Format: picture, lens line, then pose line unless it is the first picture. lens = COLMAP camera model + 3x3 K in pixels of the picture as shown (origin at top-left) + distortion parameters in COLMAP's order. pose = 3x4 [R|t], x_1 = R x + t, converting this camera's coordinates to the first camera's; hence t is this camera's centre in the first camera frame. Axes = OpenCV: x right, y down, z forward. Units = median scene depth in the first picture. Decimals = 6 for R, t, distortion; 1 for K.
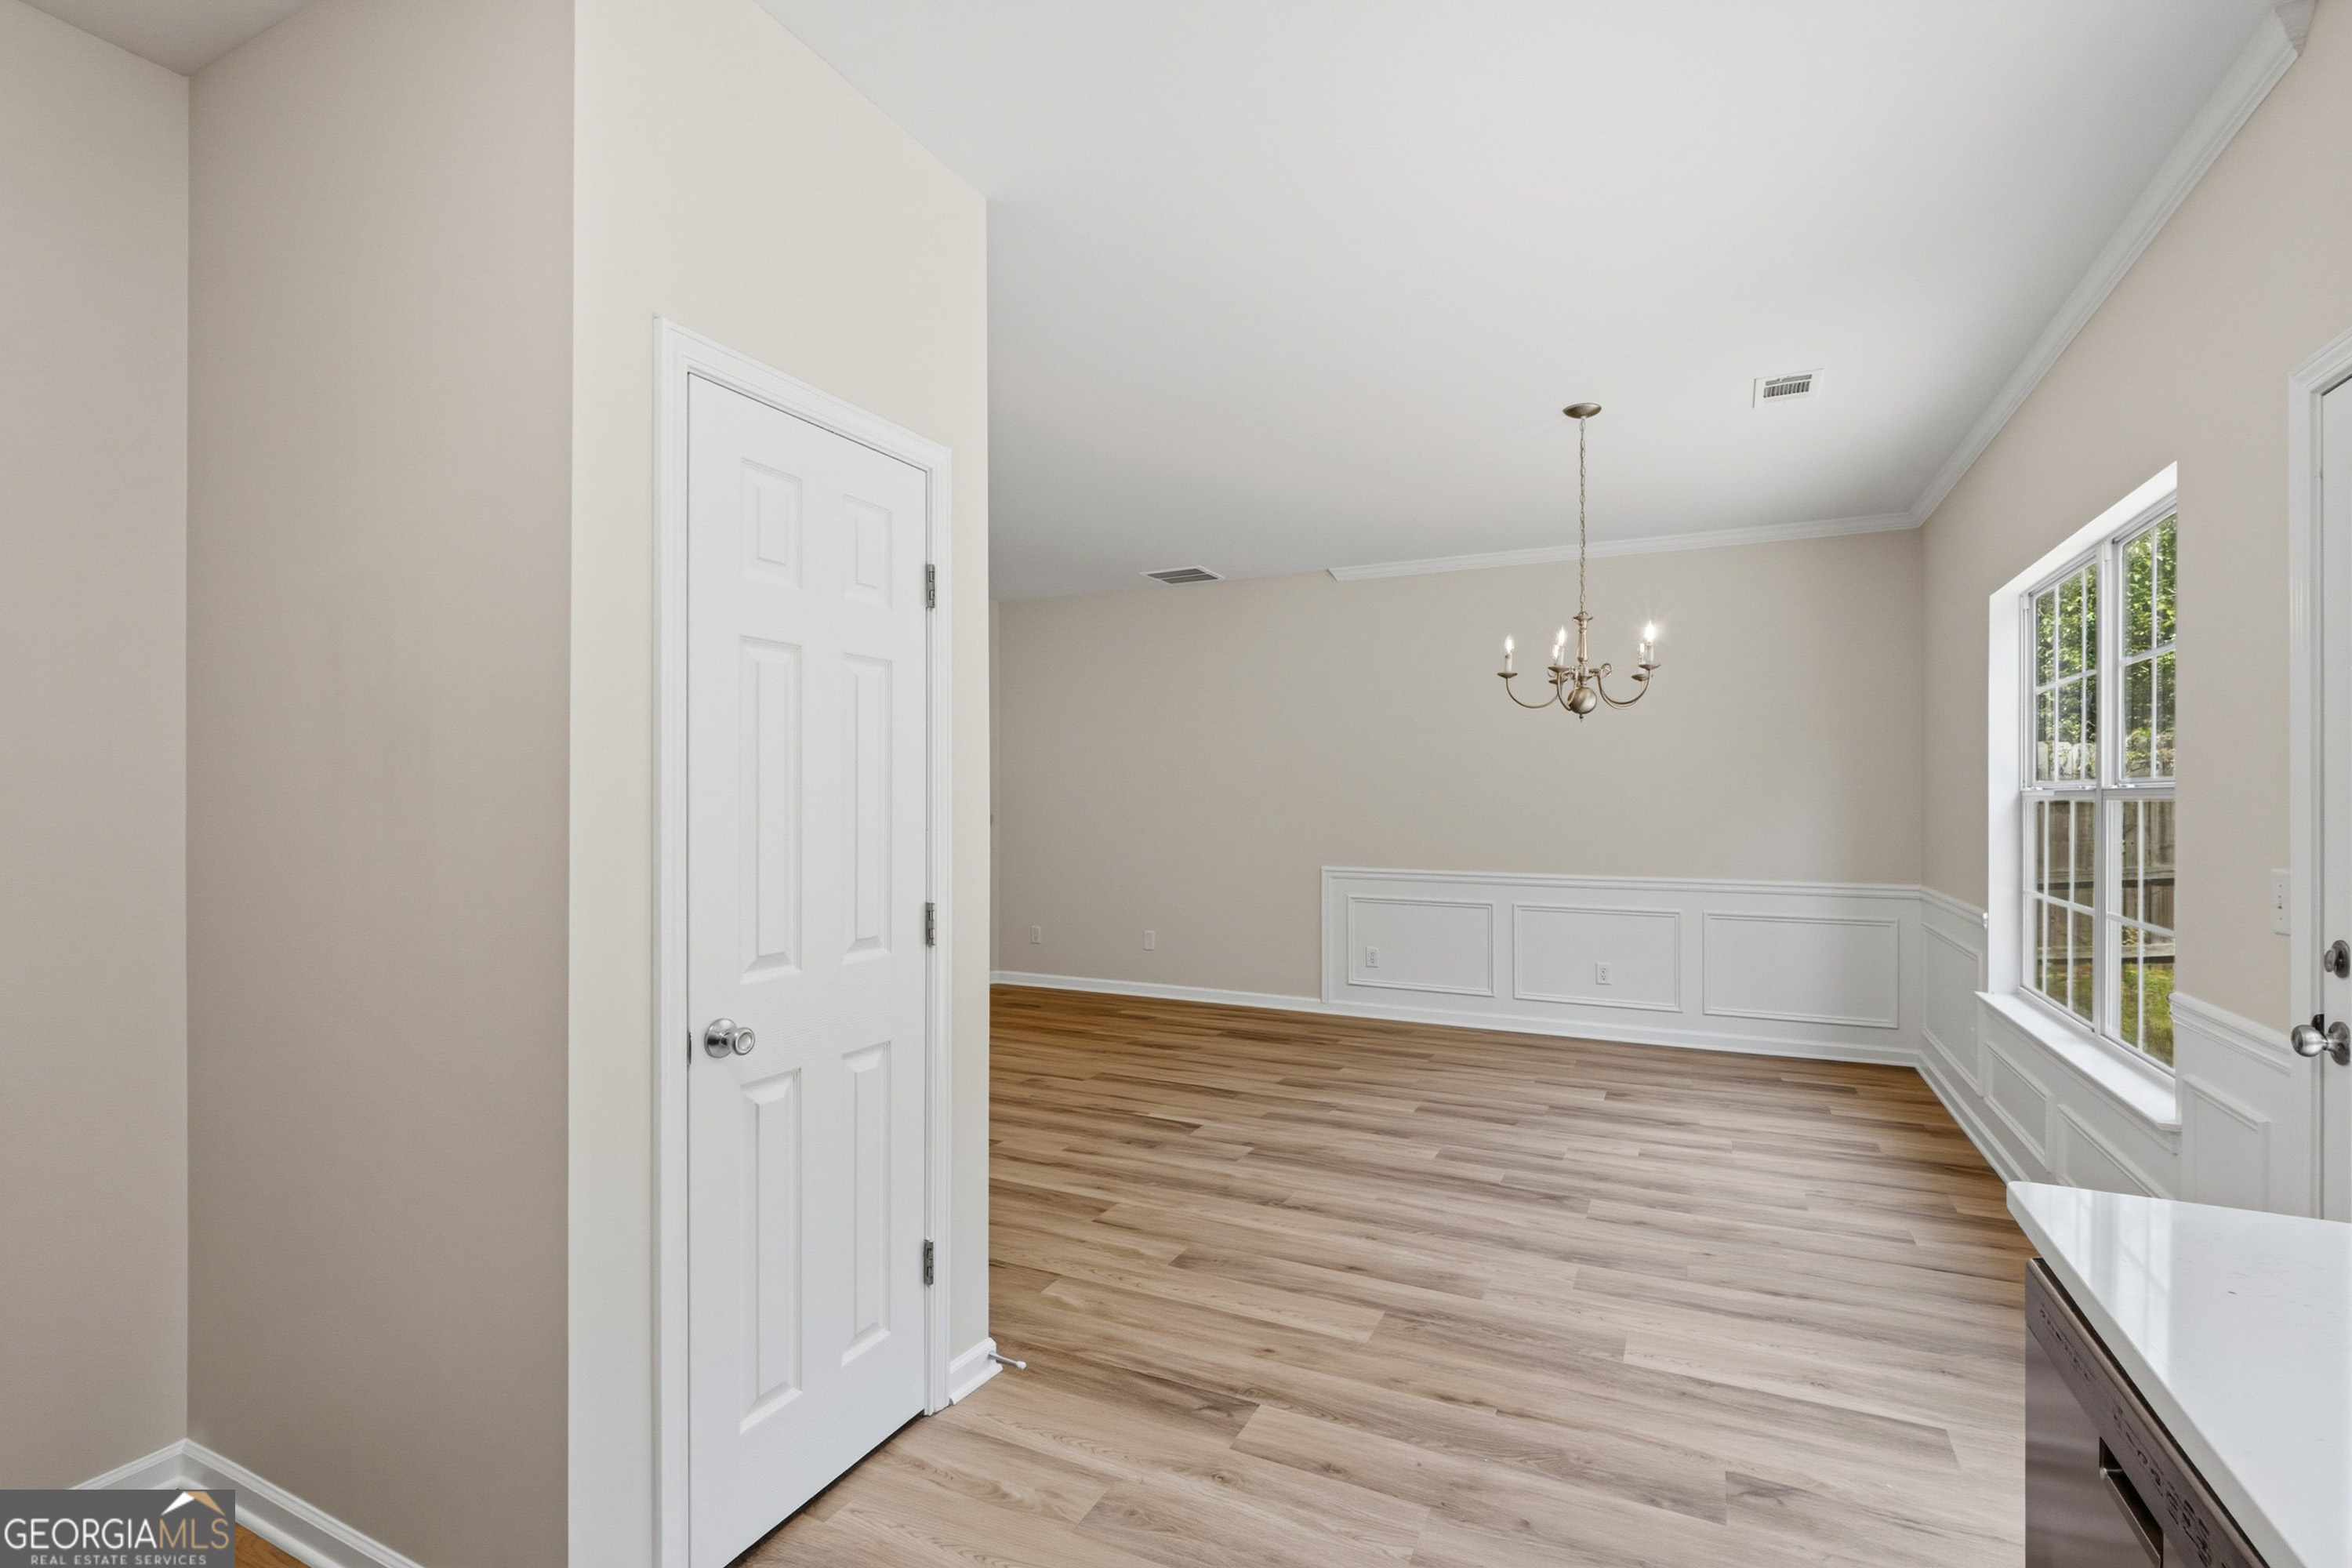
lens RADIAL K [[1074.0, 0, 1168.5], [0, 1074.0, 796.0], [0, 0, 1]] dist [-0.005255, 0.000743]
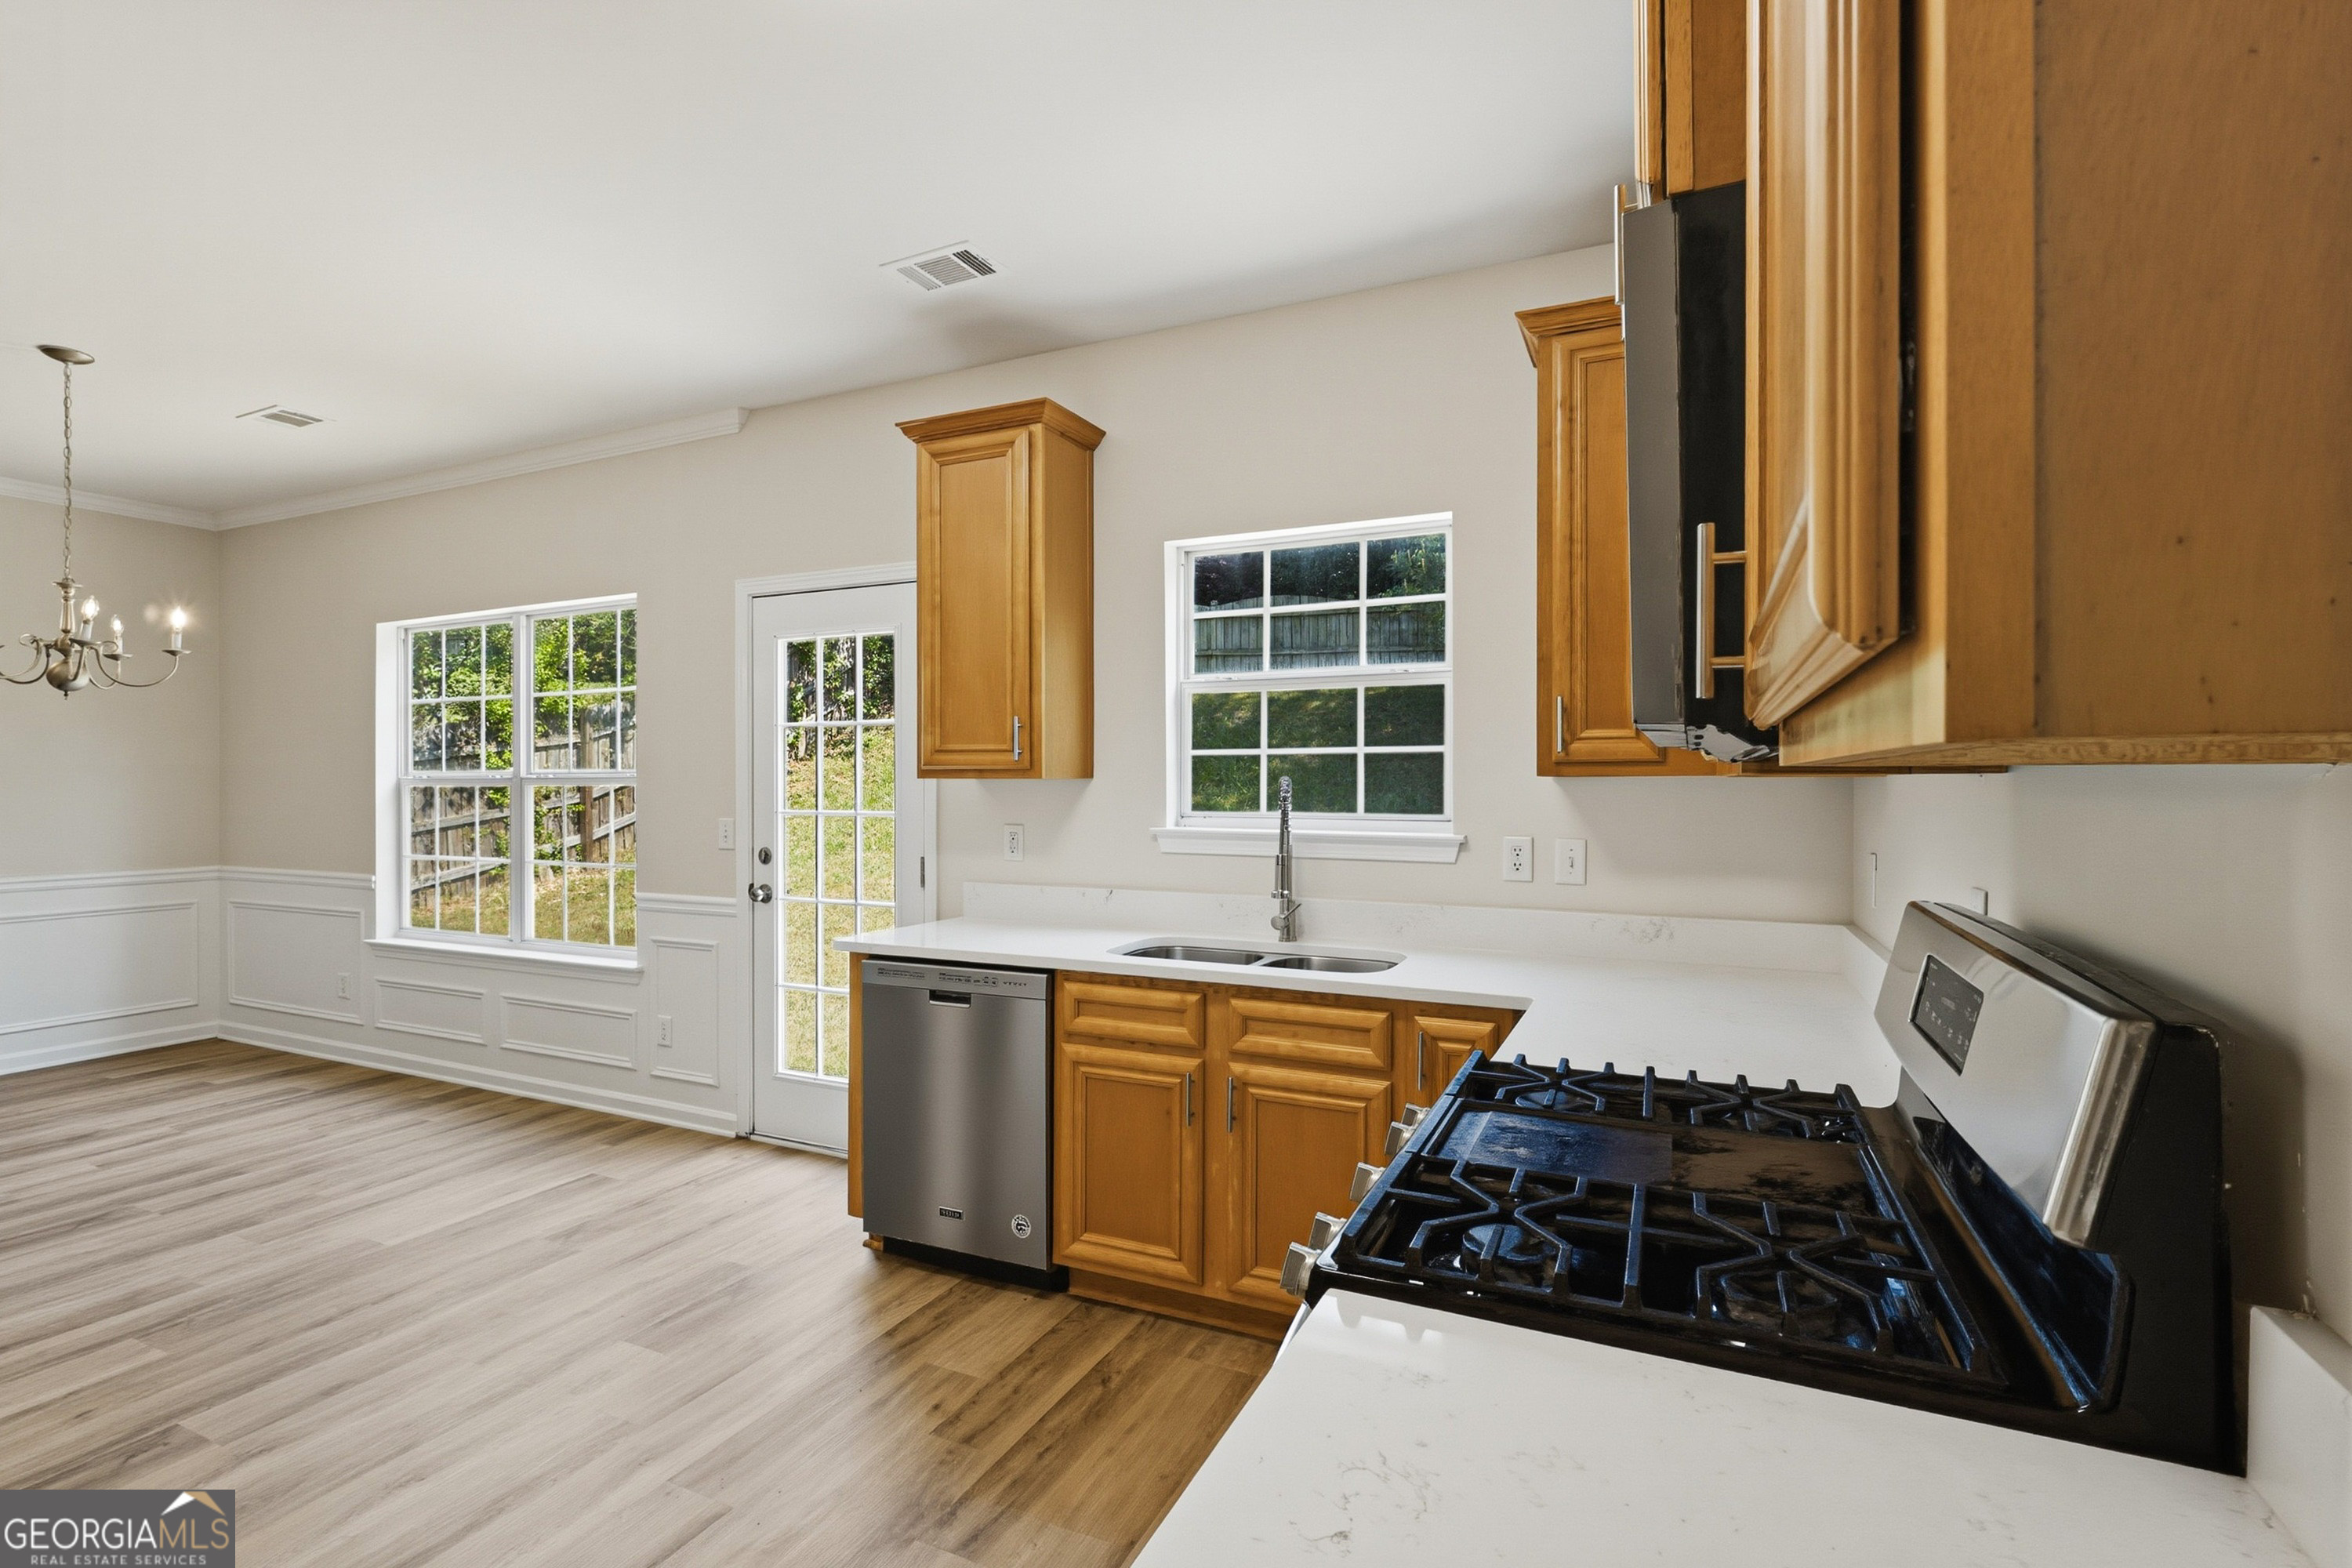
lens RADIAL K [[1074.0, 0, 1194.5], [0, 1074.0, 785.3], [0, 0, 1]] dist [-0.005255, 0.000743]
pose [[-0.030325, -0.000850, 0.999540, -0.557890], [-0.001070, 0.999999, 0.000817, 0.000955], [-0.999540, -0.001045, -0.030325, 0.082217]]
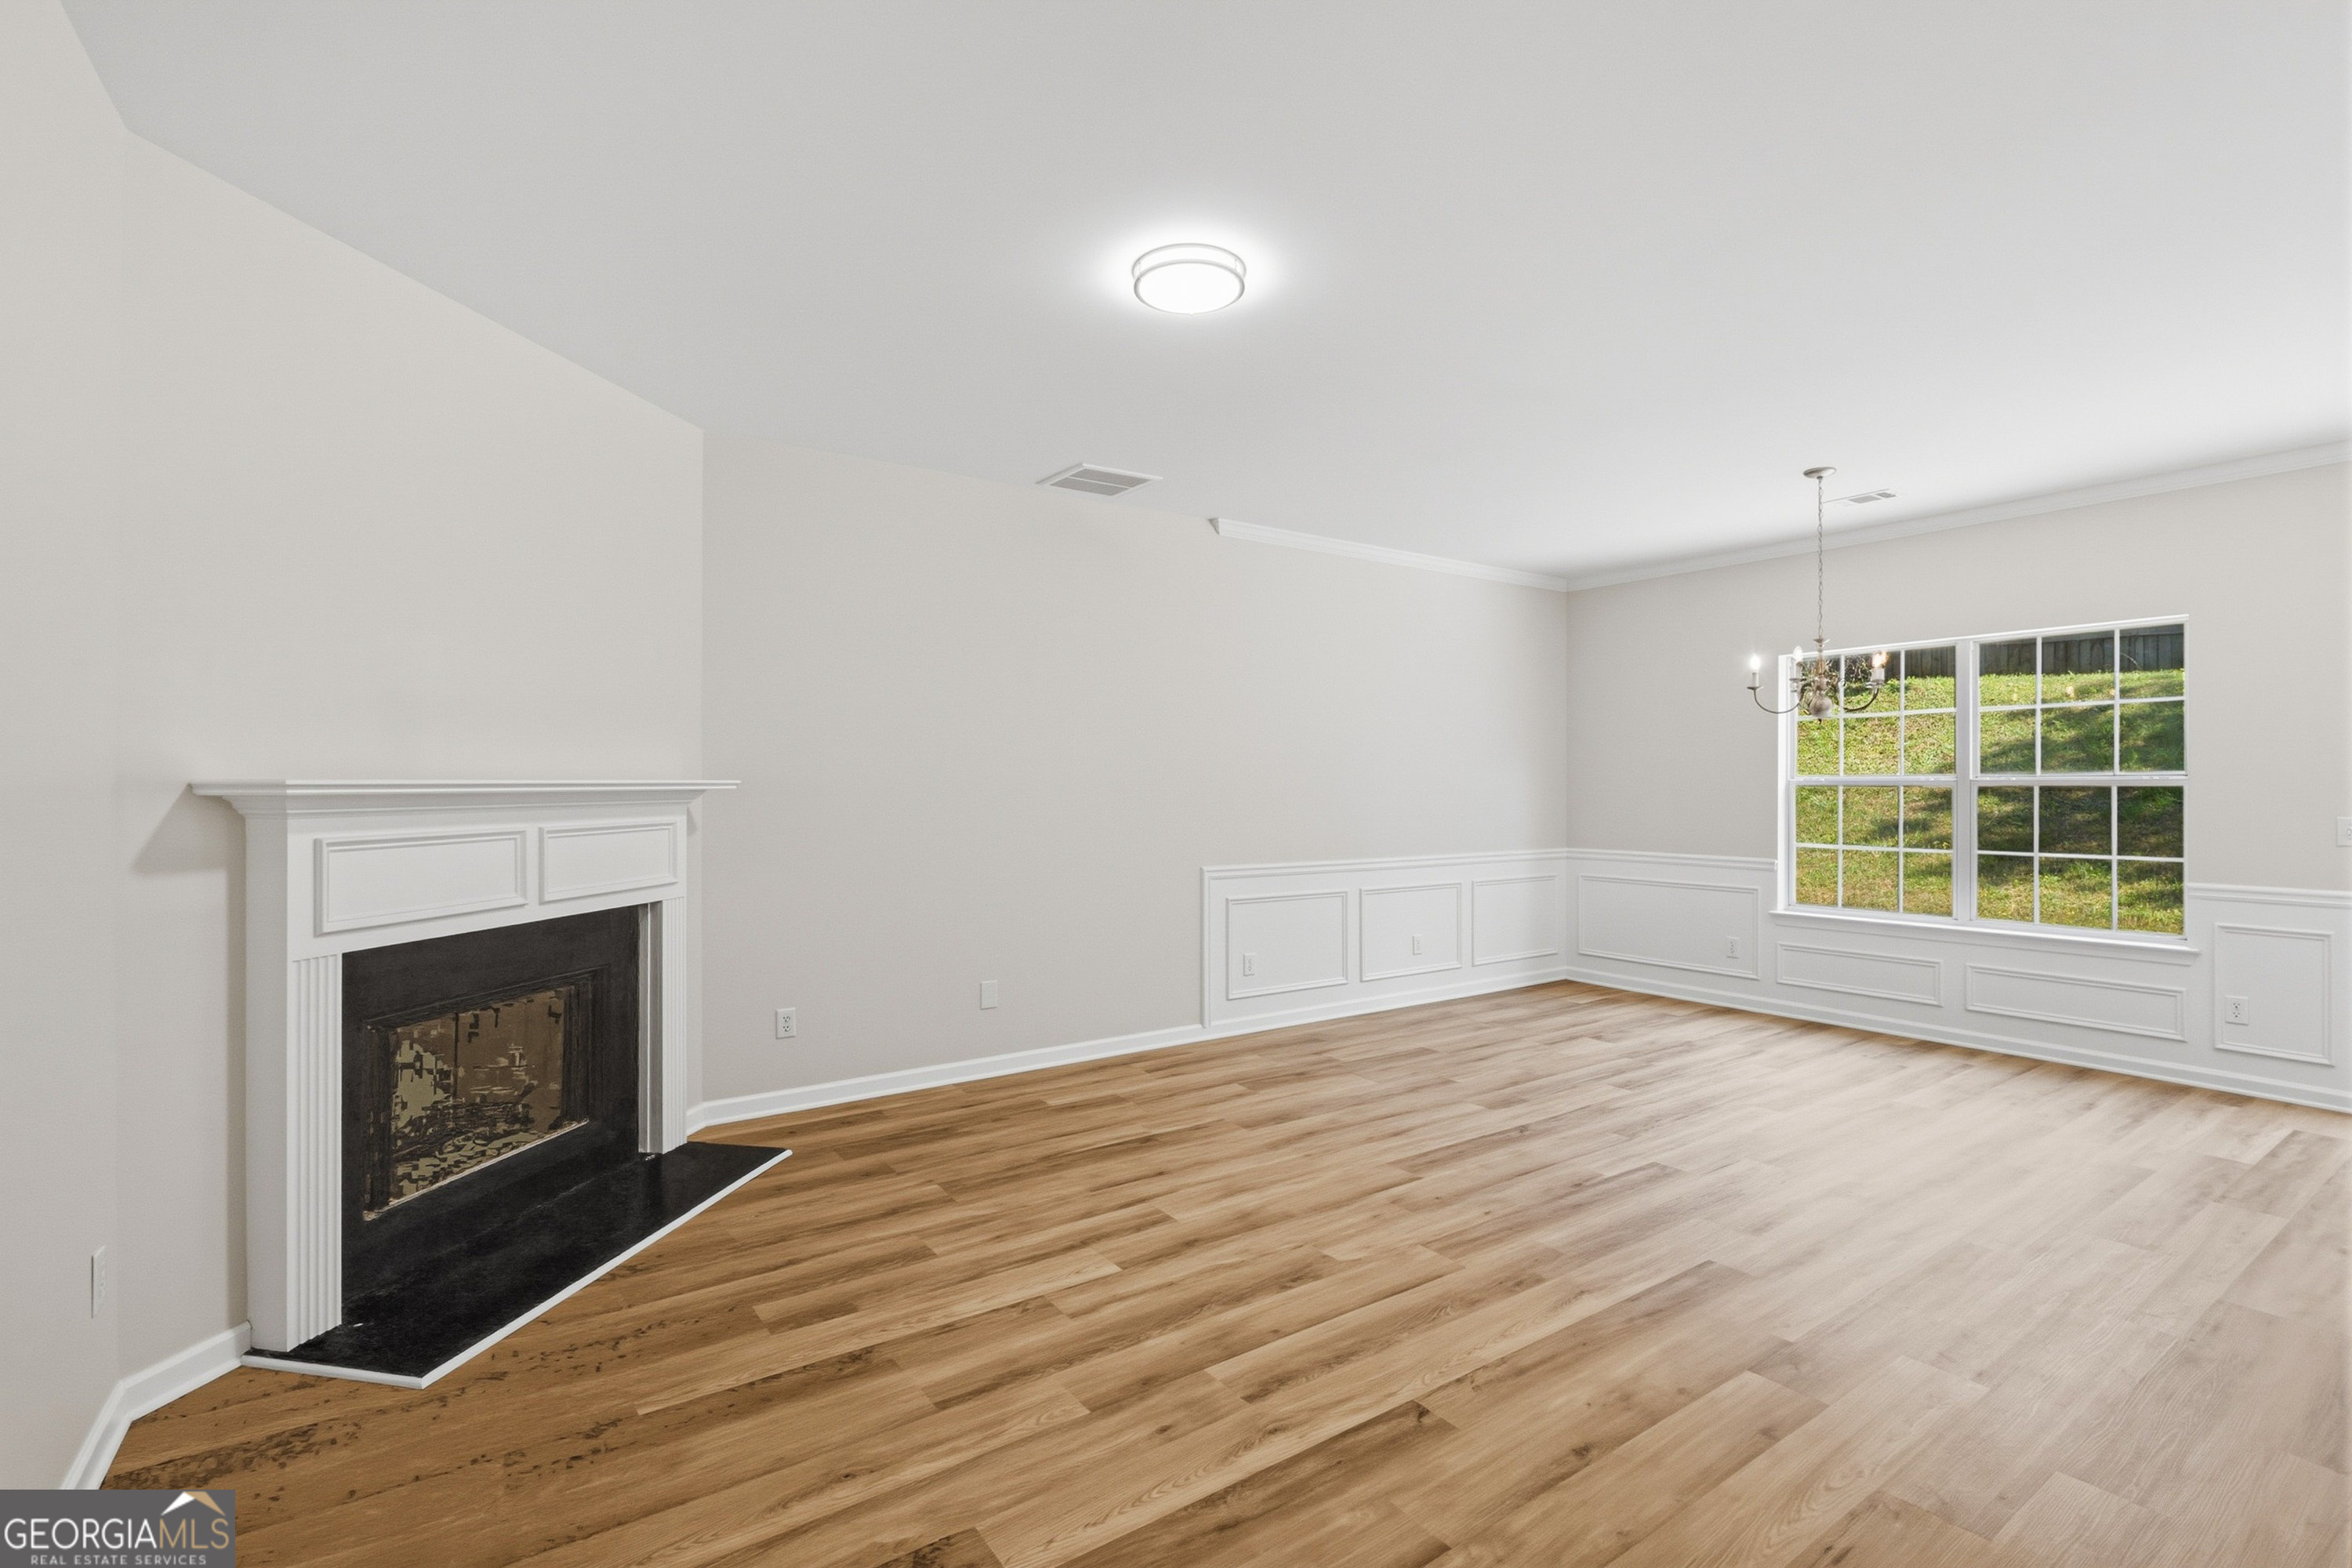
lens RADIAL K [[1074.0, 0, 1181.3], [0, 1074.0, 770.1], [0, 0, 1]] dist [-0.005255, 0.000743]
pose [[0.473303, 0.012731, 0.880808, -1.079571], [-0.002117, 0.999909, -0.013316, 0.001708], [-0.880897, 0.004438, 0.473287, 1.088375]]
